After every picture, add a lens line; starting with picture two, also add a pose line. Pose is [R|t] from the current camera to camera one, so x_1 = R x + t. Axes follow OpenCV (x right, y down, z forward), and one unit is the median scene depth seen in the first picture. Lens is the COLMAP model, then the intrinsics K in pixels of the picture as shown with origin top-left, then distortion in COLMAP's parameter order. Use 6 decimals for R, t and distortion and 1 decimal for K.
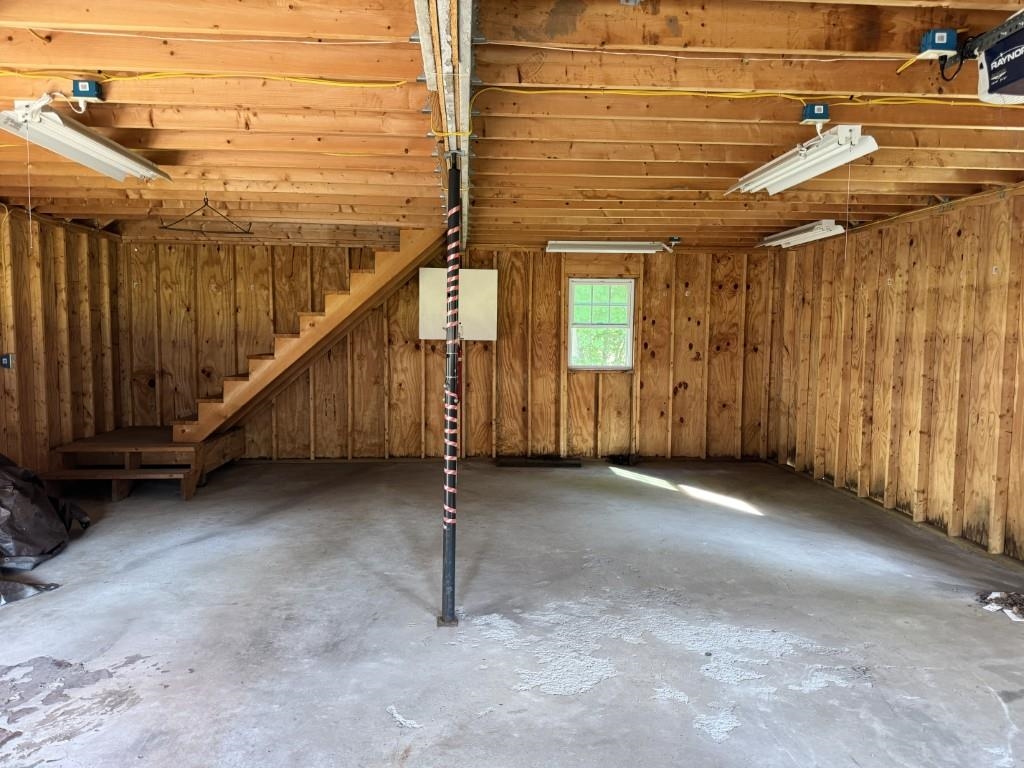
lens RADIAL K [[715.6, 0, 512.0], [0, 715.6, 384.0], [0, 0, 1]] dist [0.073510, -0.100939]
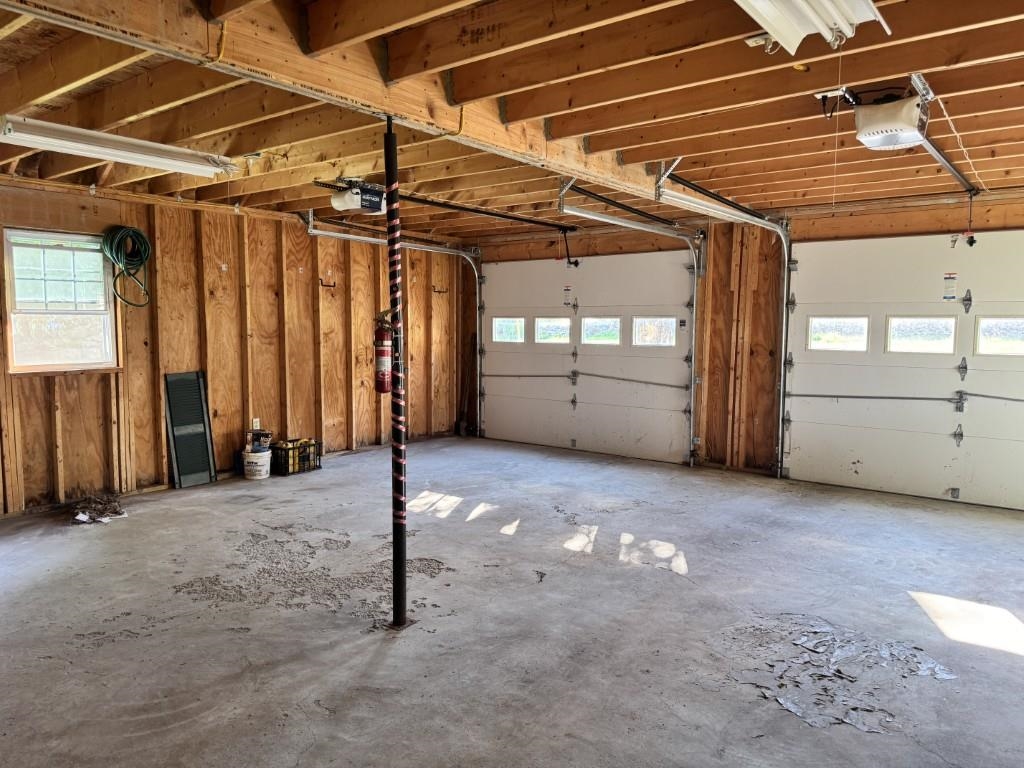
lens RADIAL K [[715.6, 0, 512.0], [0, 715.6, 384.0], [0, 0, 1]] dist [0.073510, -0.100939]
pose [[-0.747126, -0.067847, 0.661211, -0.770251], [0.039711, 0.988444, 0.146296, -0.102591], [-0.663495, 0.135559, -0.735797, 1.507288]]
